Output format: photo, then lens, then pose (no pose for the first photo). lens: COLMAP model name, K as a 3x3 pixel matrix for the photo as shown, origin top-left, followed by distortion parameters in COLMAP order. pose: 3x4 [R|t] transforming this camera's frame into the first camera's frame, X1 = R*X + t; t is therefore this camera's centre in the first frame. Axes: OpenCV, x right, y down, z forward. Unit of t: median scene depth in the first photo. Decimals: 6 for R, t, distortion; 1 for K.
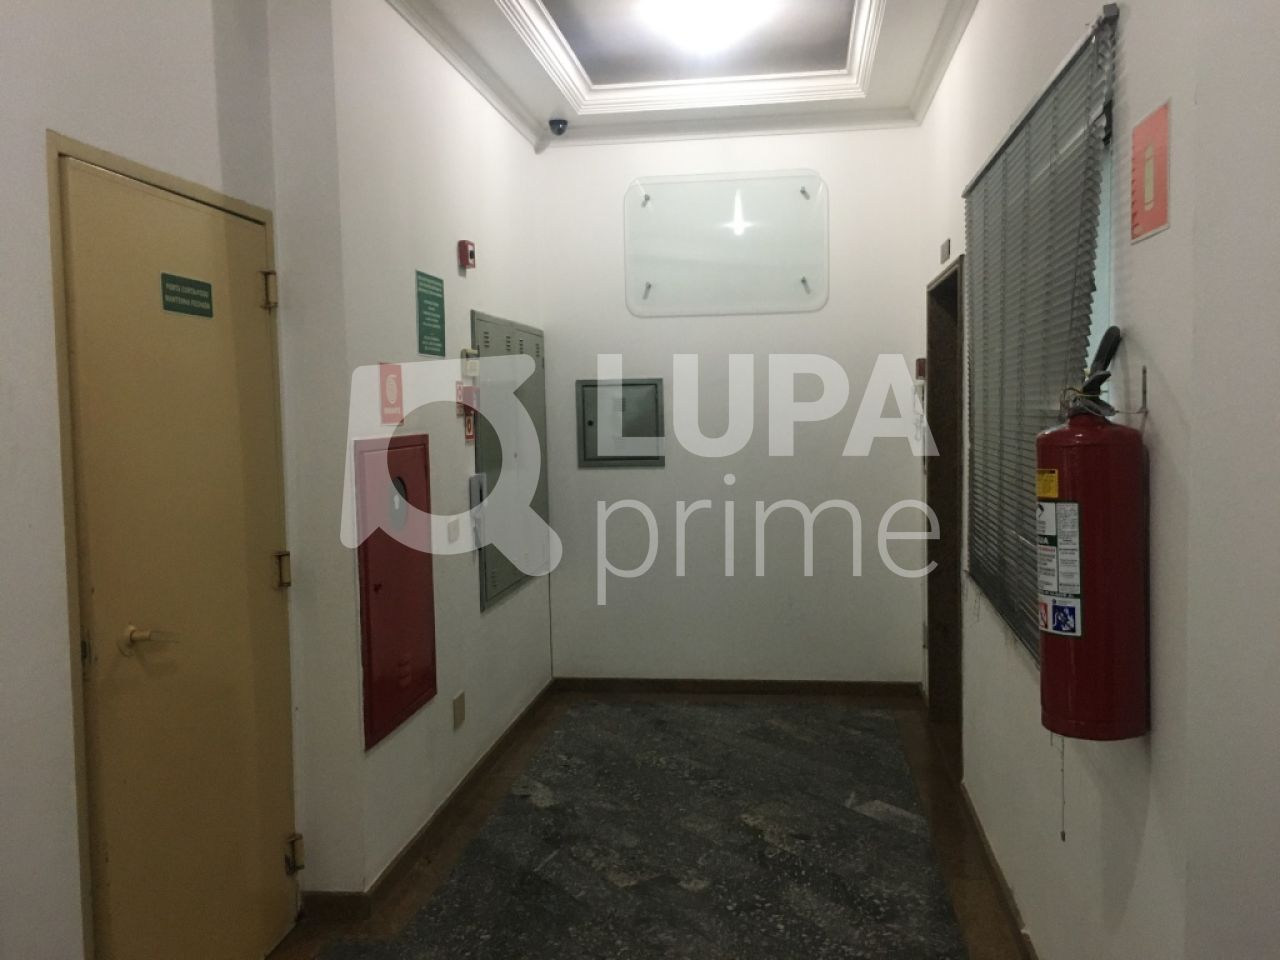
lens RADIAL K [[1096.4, 0, 641.8], [0, 1096.4, 478.5], [0, 0, 1]] dist [0.082139, -0.100464]
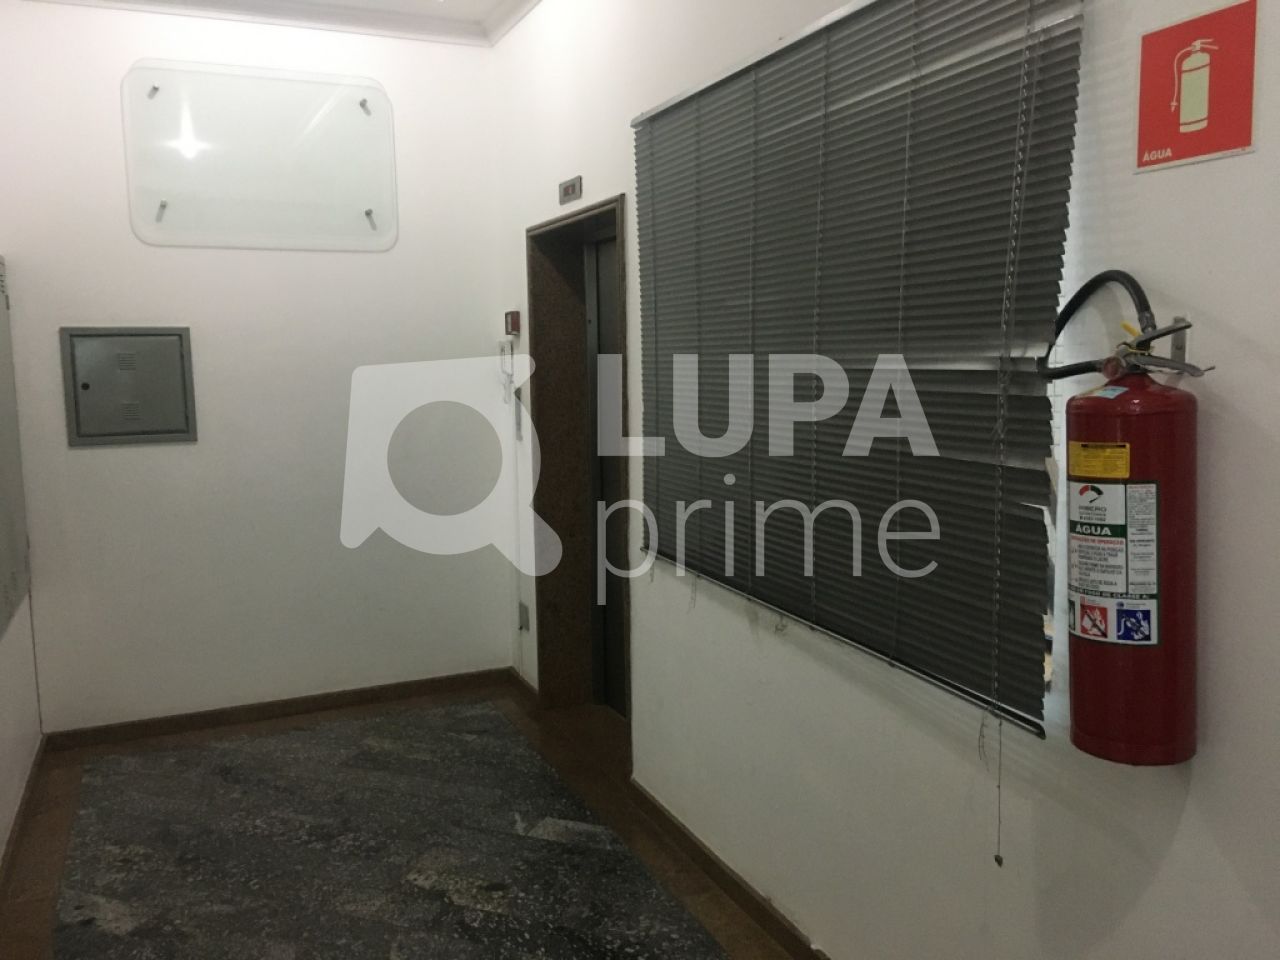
lens RADIAL K [[1096.4, 0, 646.3], [0, 1096.4, 475.8], [0, 0, 1]] dist [0.082139, -0.100464]
pose [[0.853583, -0.053885, 0.518163, -0.154168], [0.035227, 0.998330, 0.045788, -0.015021], [-0.519765, -0.020830, 0.854055, 0.217103]]
